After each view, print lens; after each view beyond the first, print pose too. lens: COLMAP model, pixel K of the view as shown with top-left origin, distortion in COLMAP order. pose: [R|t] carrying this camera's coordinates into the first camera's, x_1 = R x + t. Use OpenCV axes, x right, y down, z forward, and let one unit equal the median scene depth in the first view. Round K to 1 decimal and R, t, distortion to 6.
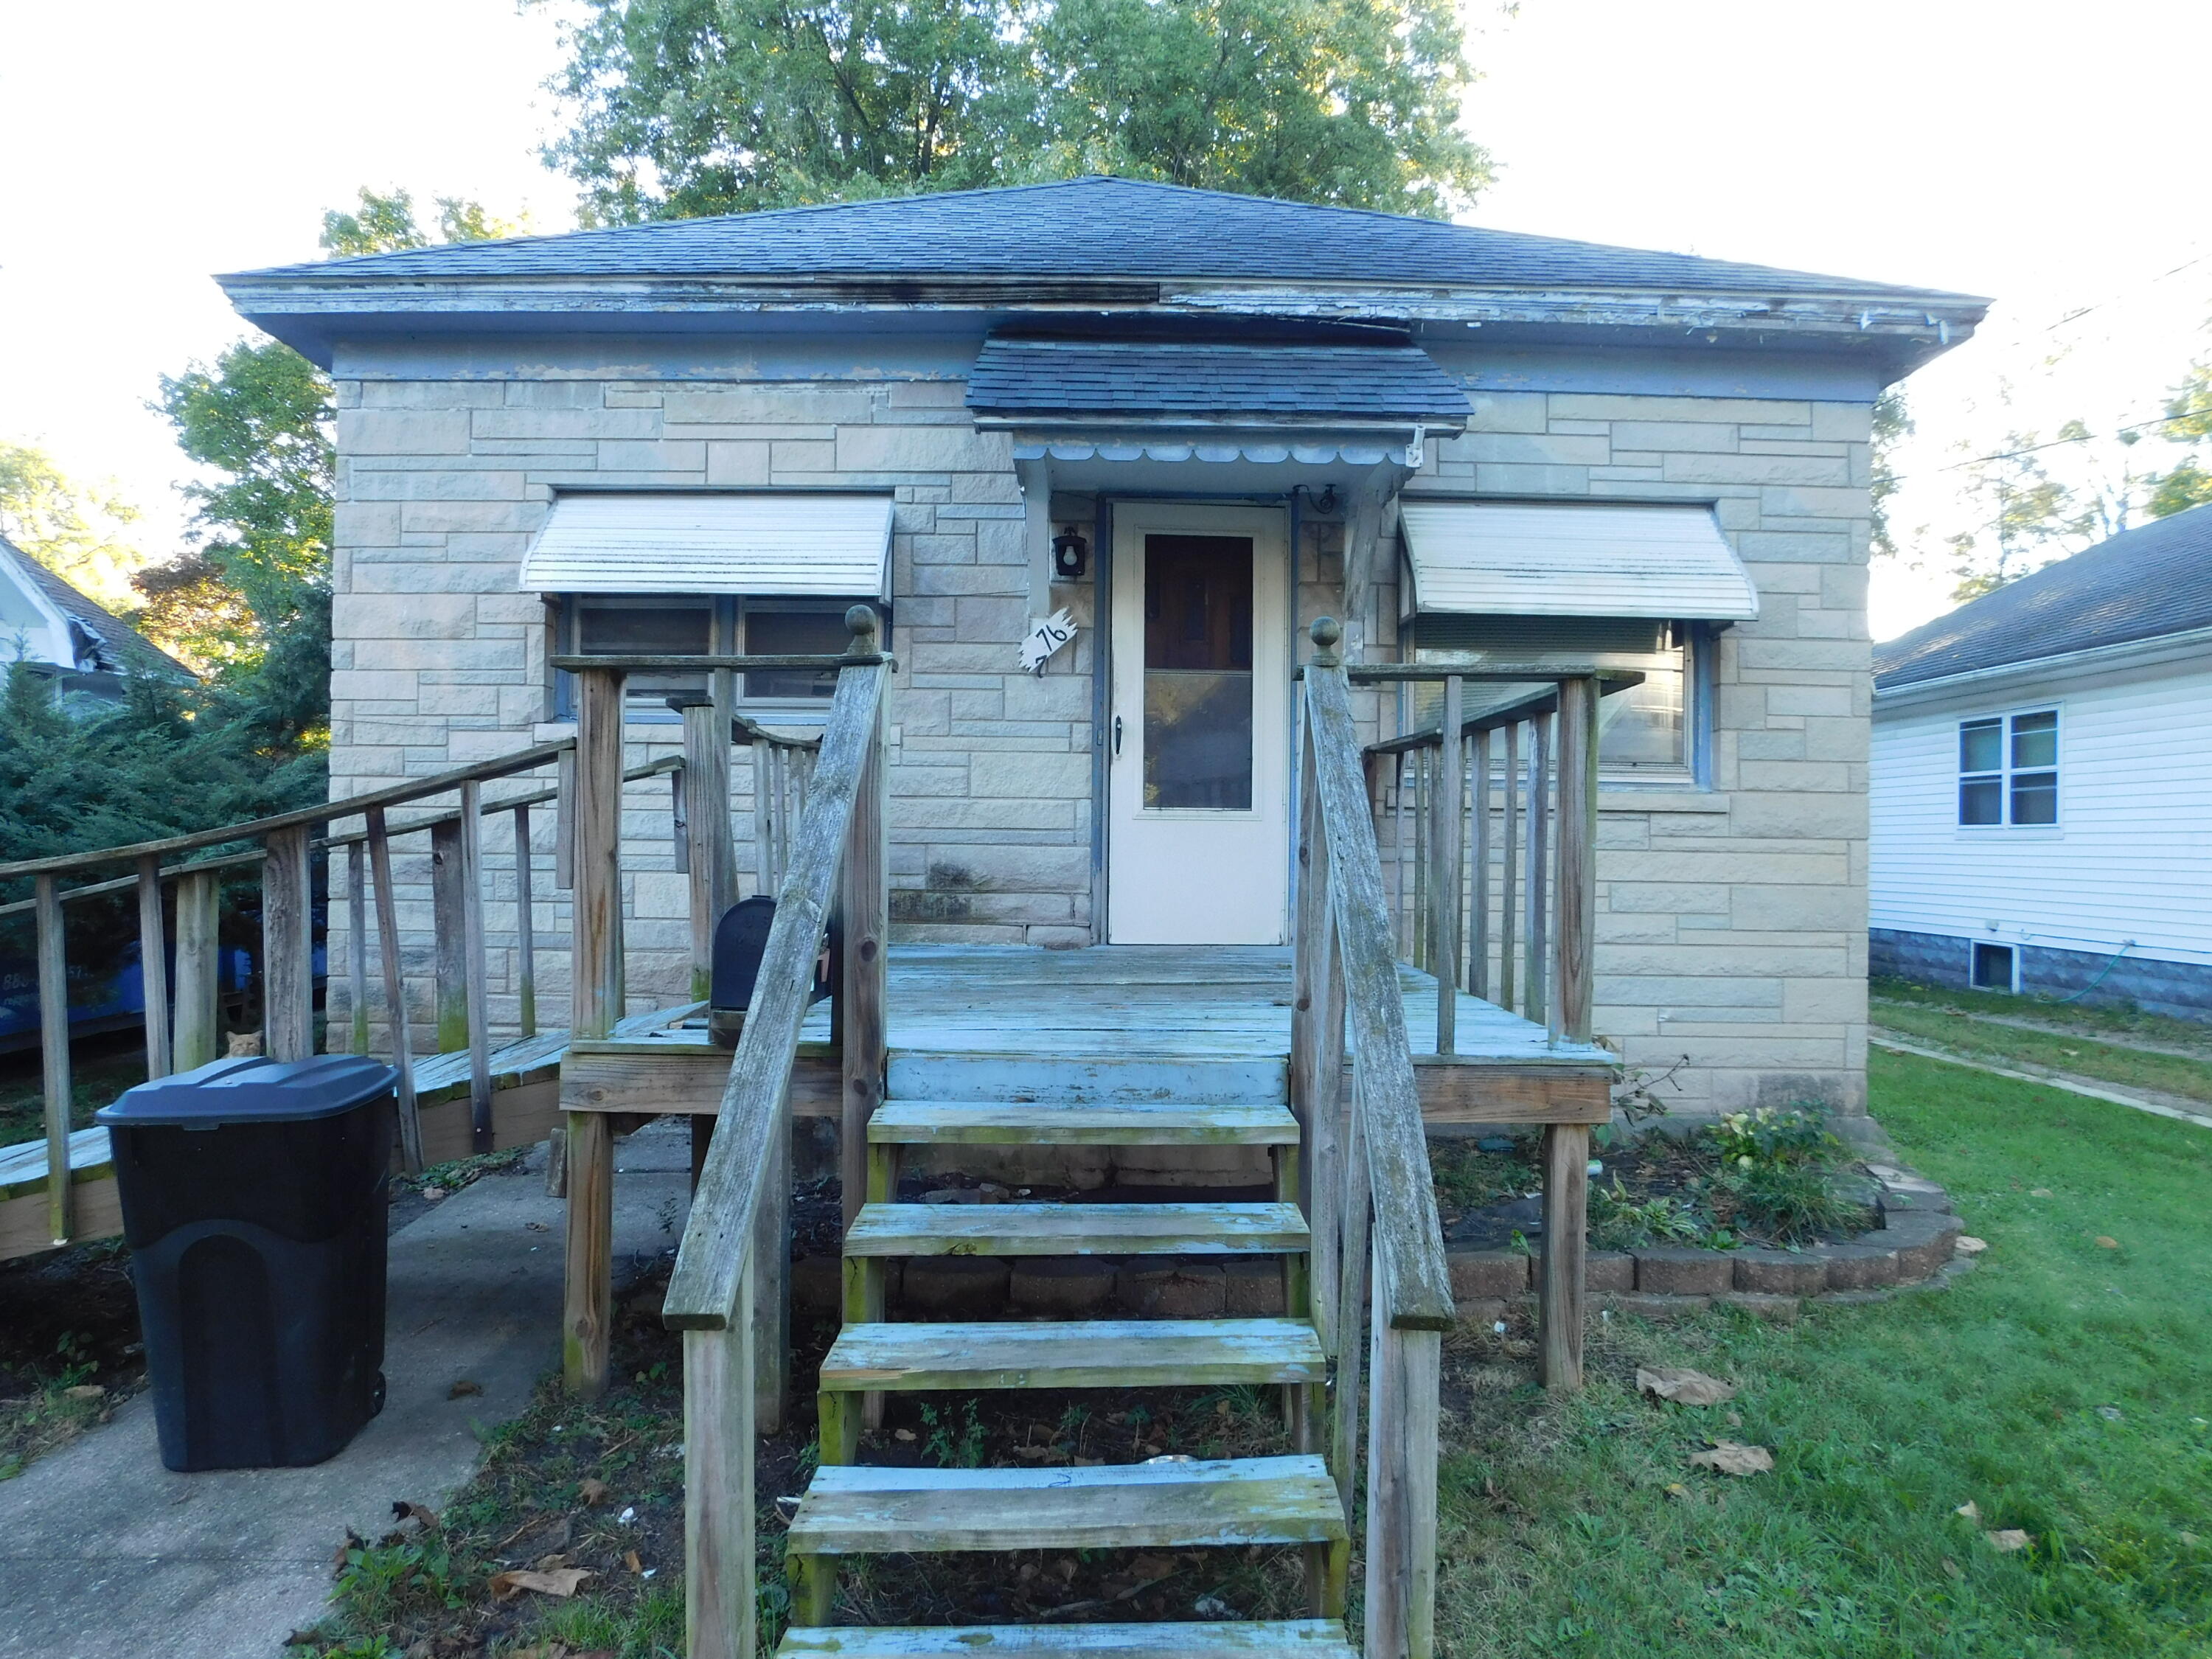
lens RADIAL K [[1463.2, 0, 1101.1], [0, 1463.2, 839.7], [0, 0, 1]] dist [-0.054034, 0.003974]
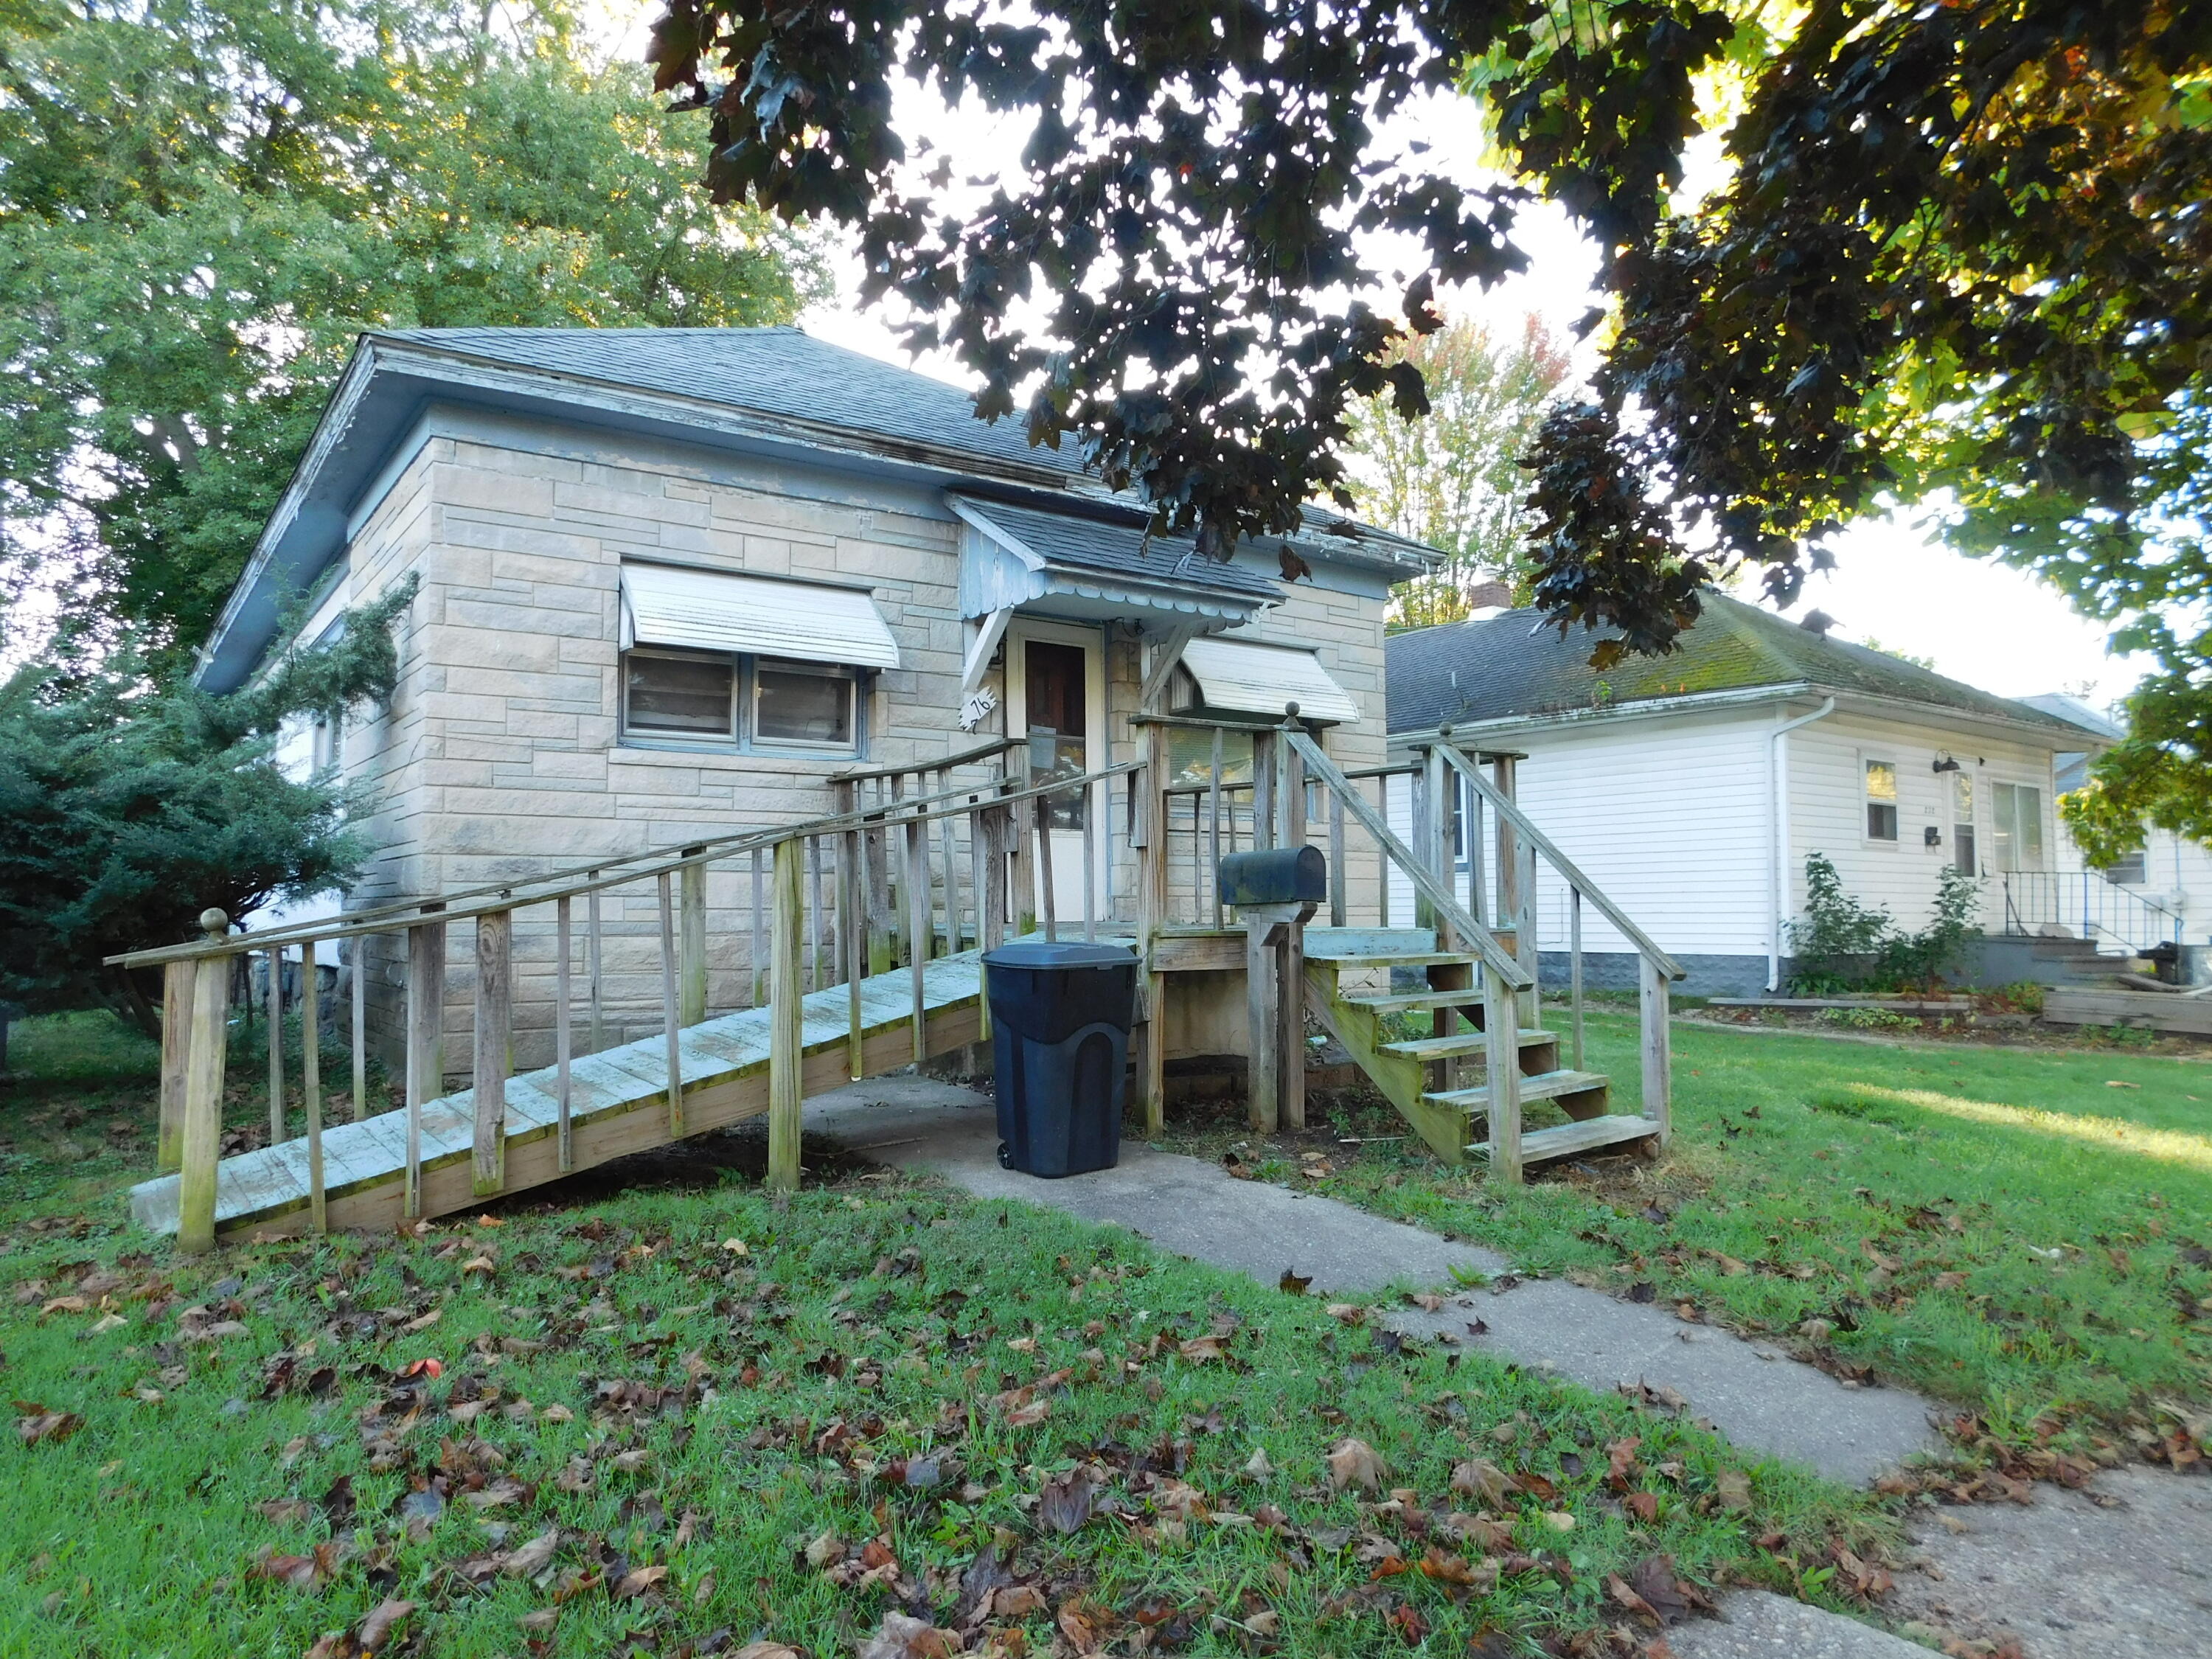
lens RADIAL K [[1463.2, 0, 1102.9], [0, 1463.2, 832.9], [0, 0, 1]] dist [-0.054034, 0.003974]
pose [[0.813635, 0.016669, 0.581137, -0.757354], [0.013568, 0.998772, -0.047644, 0.053486], [-0.581218, 0.046649, 0.812410, -0.216041]]
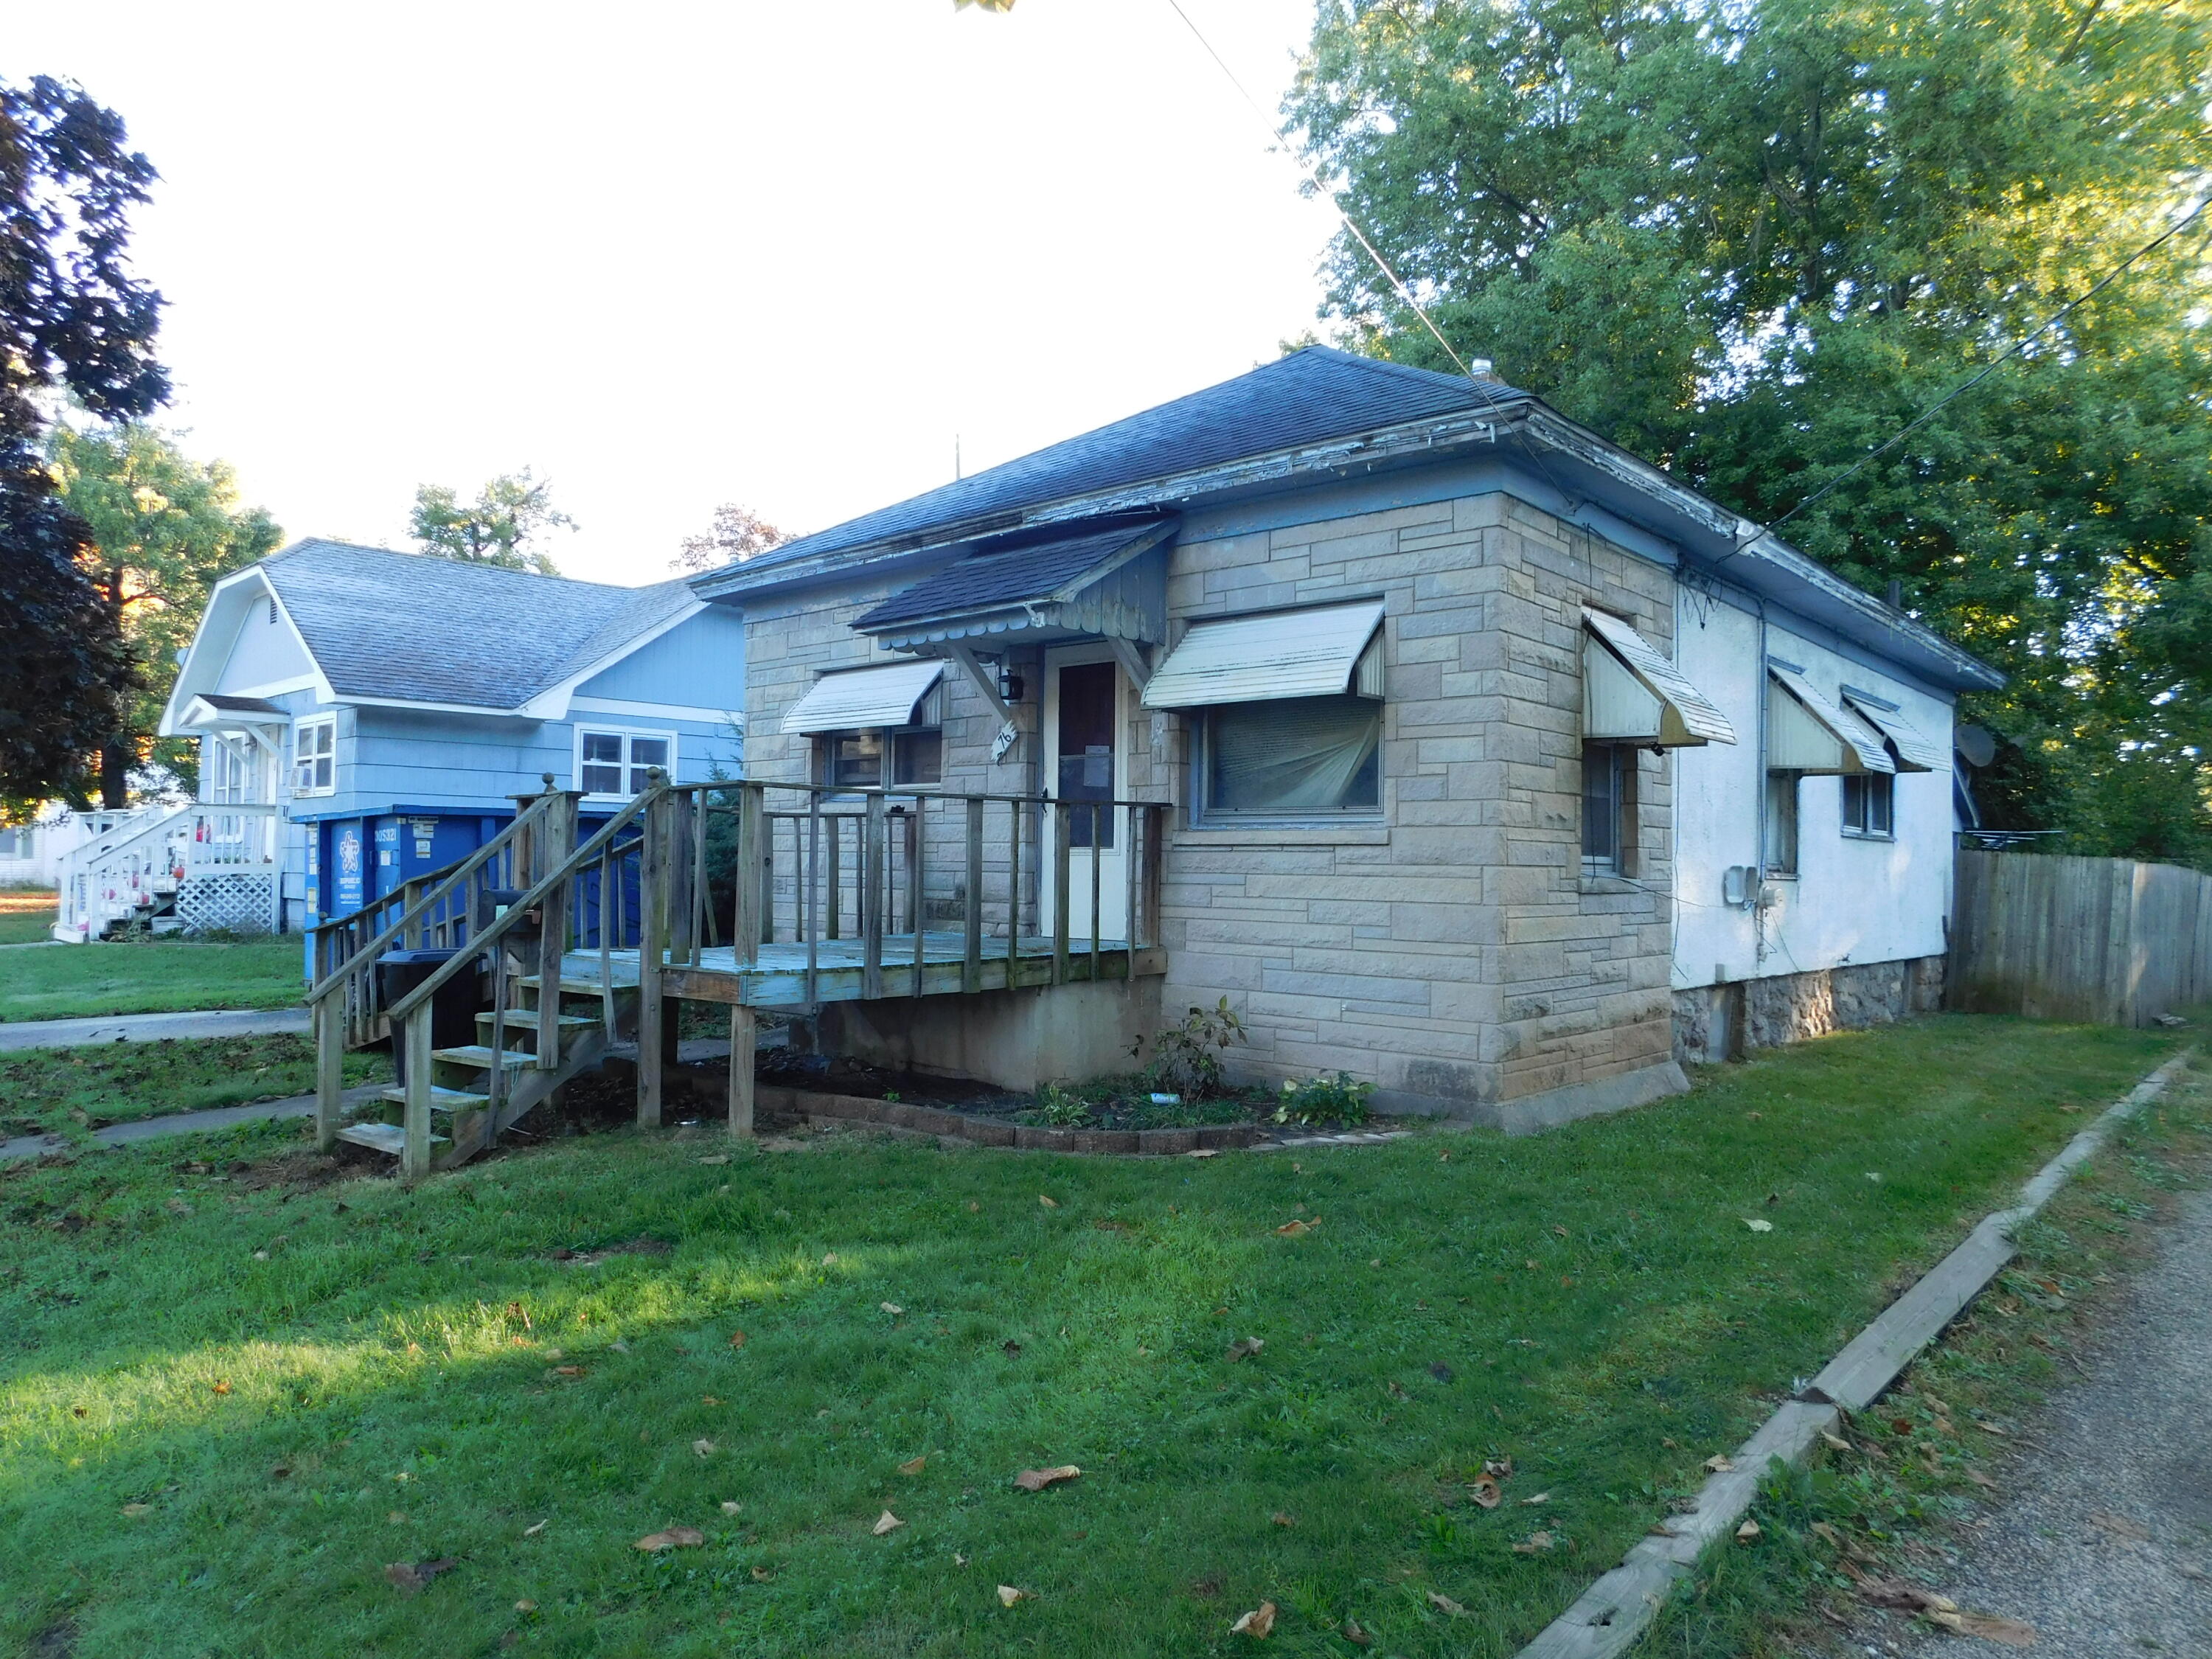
lens RADIAL K [[1463.2, 0, 1111.0], [0, 1463.2, 829.2], [0, 0, 1]] dist [-0.054034, 0.003974]
pose [[0.741067, -0.022331, -0.671060, 1.096660], [0.002639, 0.999536, -0.030347, 0.005530], [0.671426, 0.020718, 0.740782, -0.083560]]
